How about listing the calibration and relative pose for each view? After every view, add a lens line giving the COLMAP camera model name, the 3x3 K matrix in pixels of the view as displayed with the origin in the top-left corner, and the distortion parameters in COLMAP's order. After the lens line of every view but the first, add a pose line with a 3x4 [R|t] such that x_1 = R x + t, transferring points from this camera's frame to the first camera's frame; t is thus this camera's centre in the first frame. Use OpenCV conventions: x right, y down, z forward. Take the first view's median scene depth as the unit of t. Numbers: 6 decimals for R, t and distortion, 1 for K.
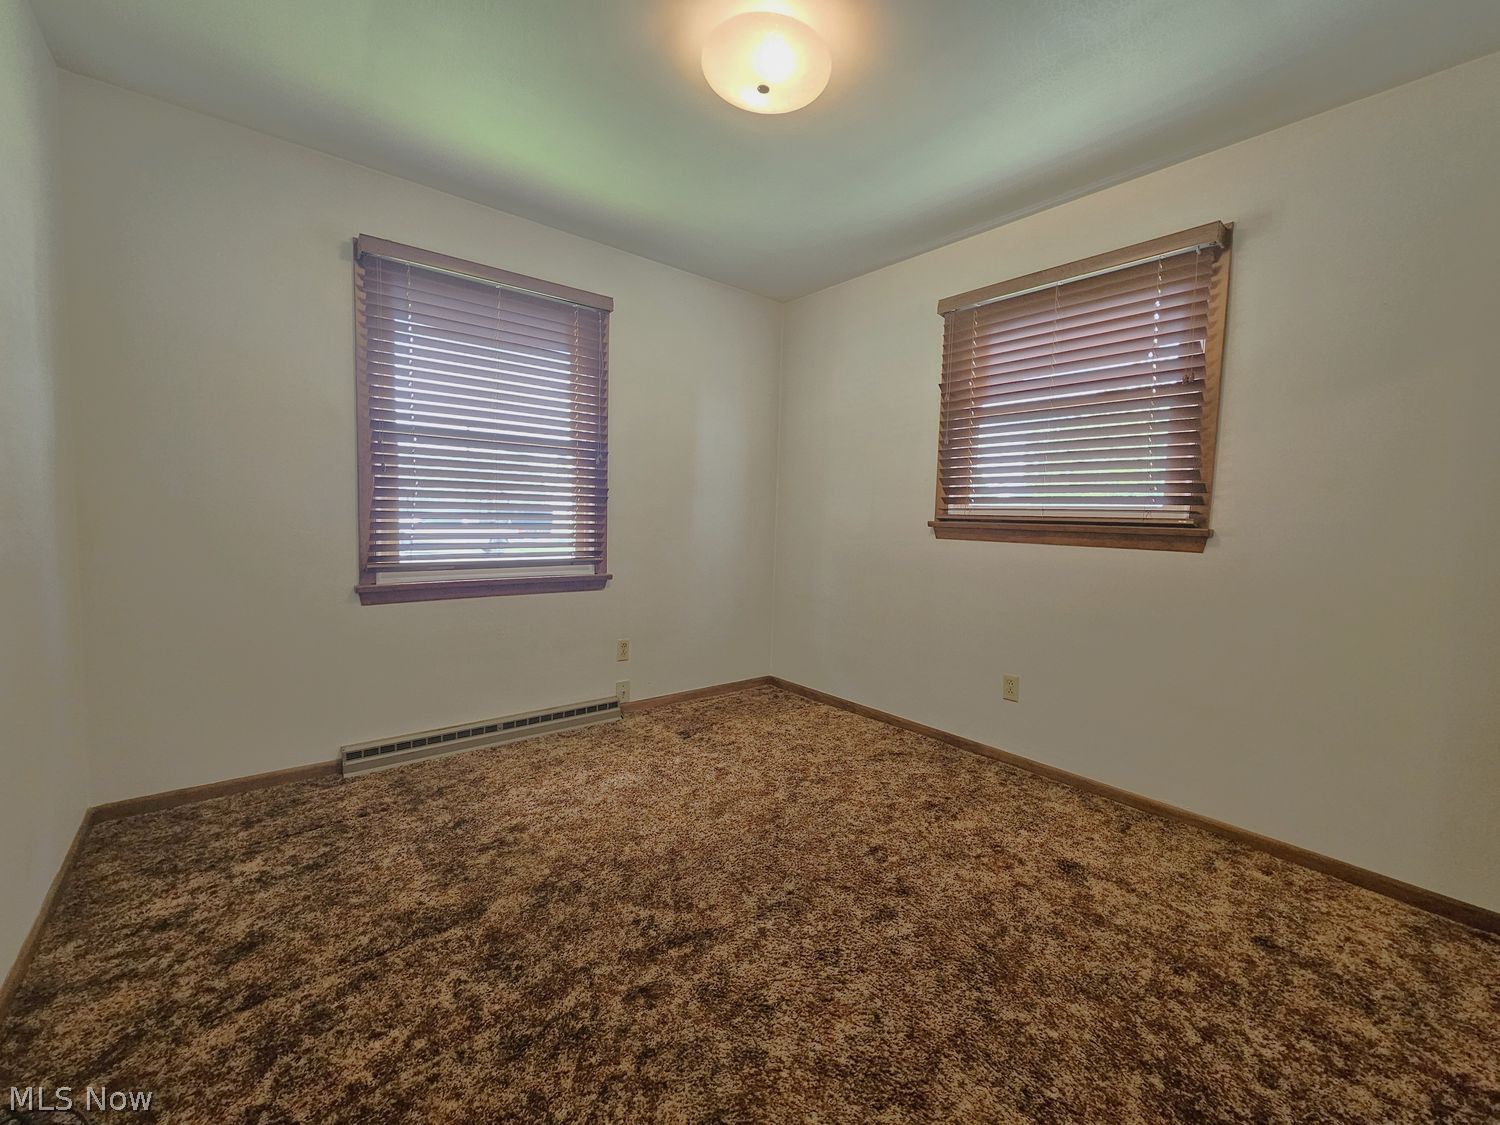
lens RADIAL K [[618.5, 0, 744.3], [0, 618.5, 551.7], [0, 0, 1]] dist [0.002428, -0.001089]
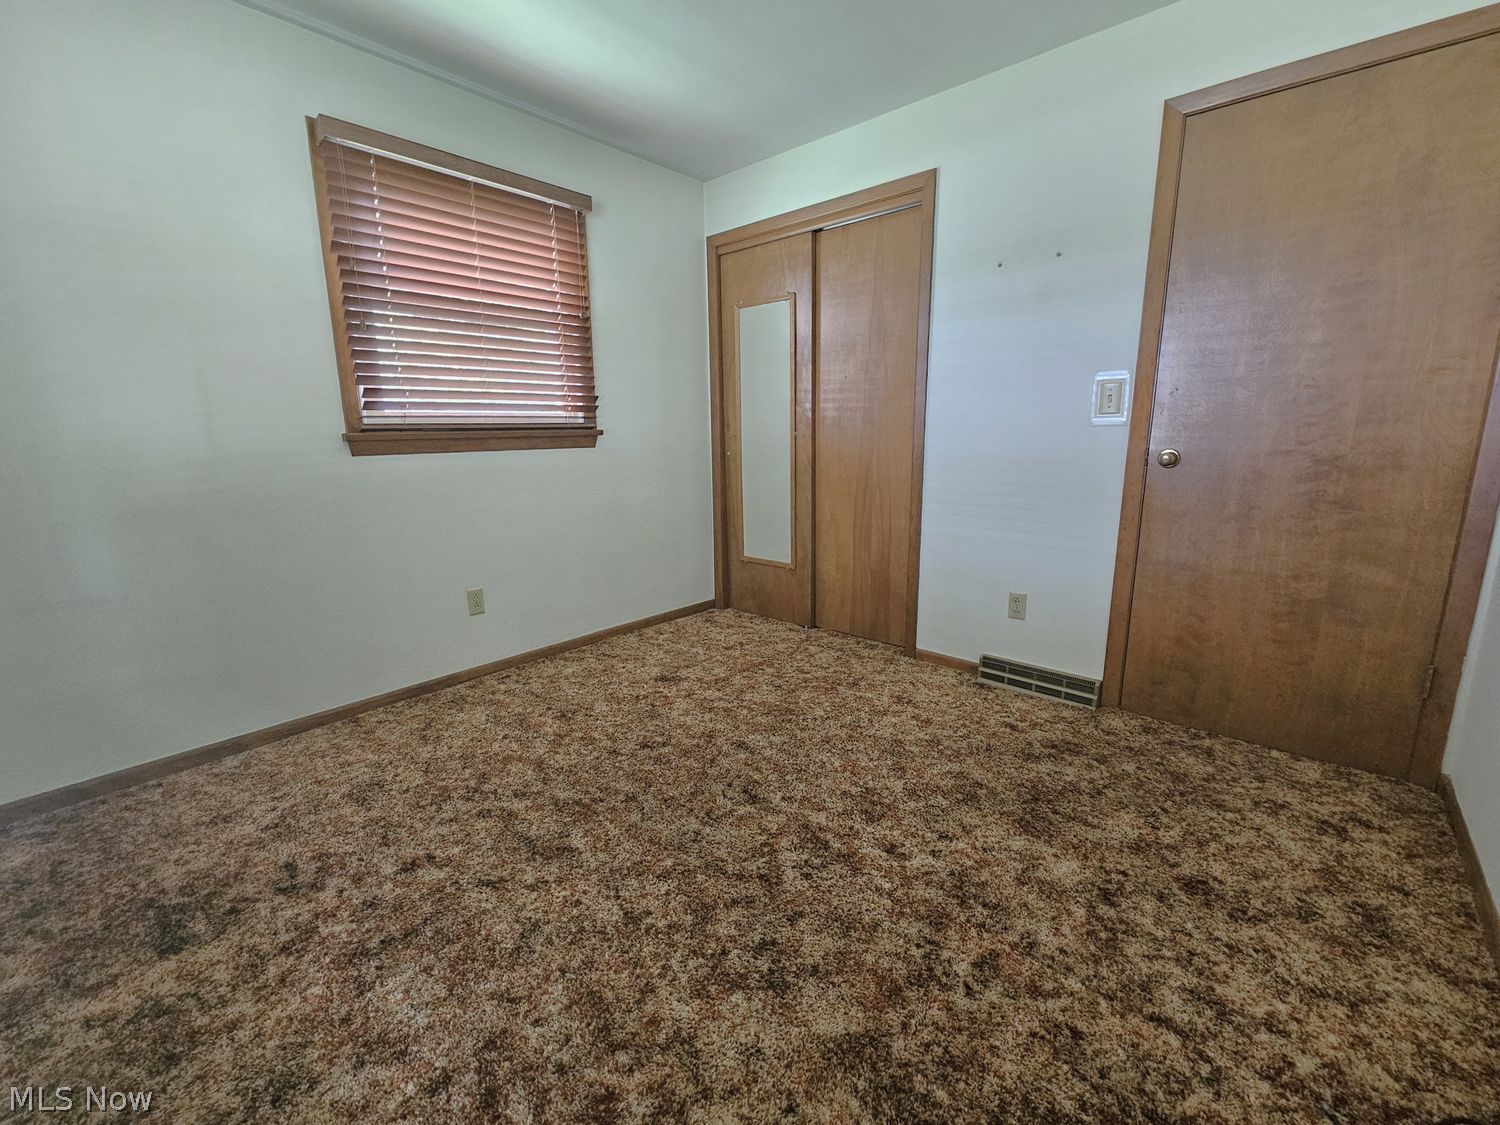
lens RADIAL K [[618.5, 0, 751.3], [0, 618.5, 546.8], [0, 0, 1]] dist [0.002428, -0.001089]
pose [[-0.138833, -0.210503, 0.967685, -0.753222], [0.072161, 0.972400, 0.221882, -0.068455], [-0.987683, 0.100634, -0.119811, 0.907886]]
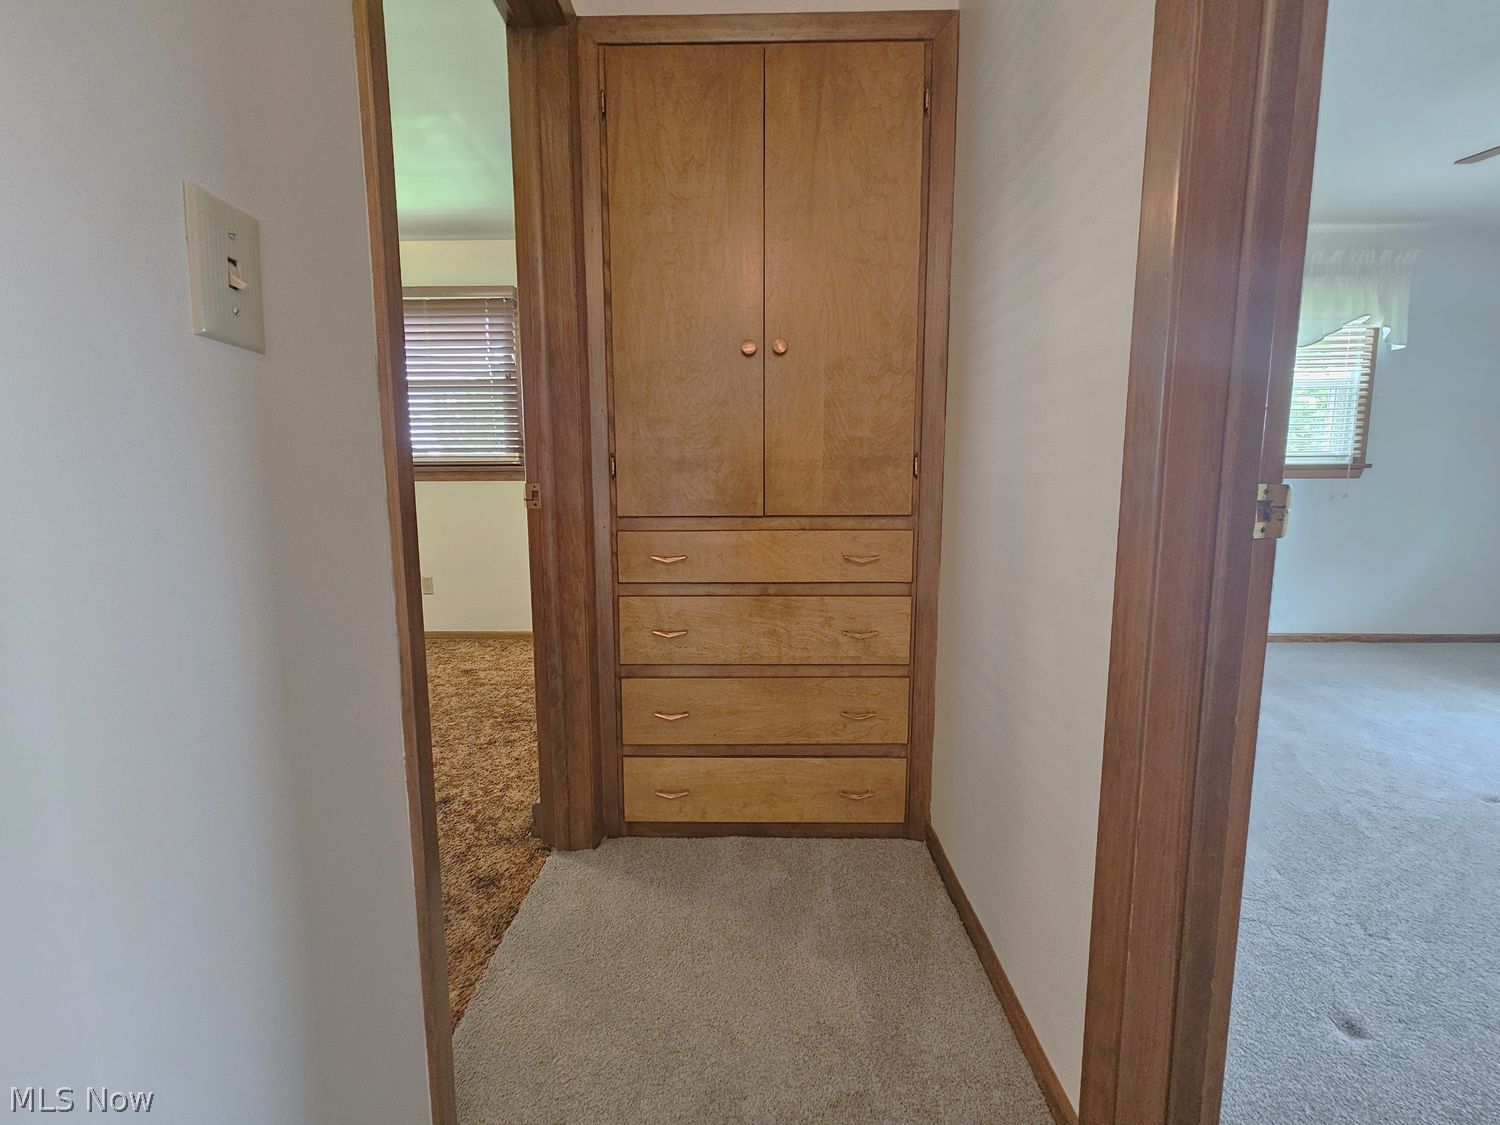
lens RADIAL K [[618.5, 0, 743.1], [0, 618.5, 544.2], [0, 0, 1]] dist [0.002428, -0.001089]
pose [[0.652072, -0.118990, 0.748761, -0.193763], [0.071402, 0.992856, 0.095599, 0.060721], [-0.754787, -0.008875, 0.655909, -0.629767]]
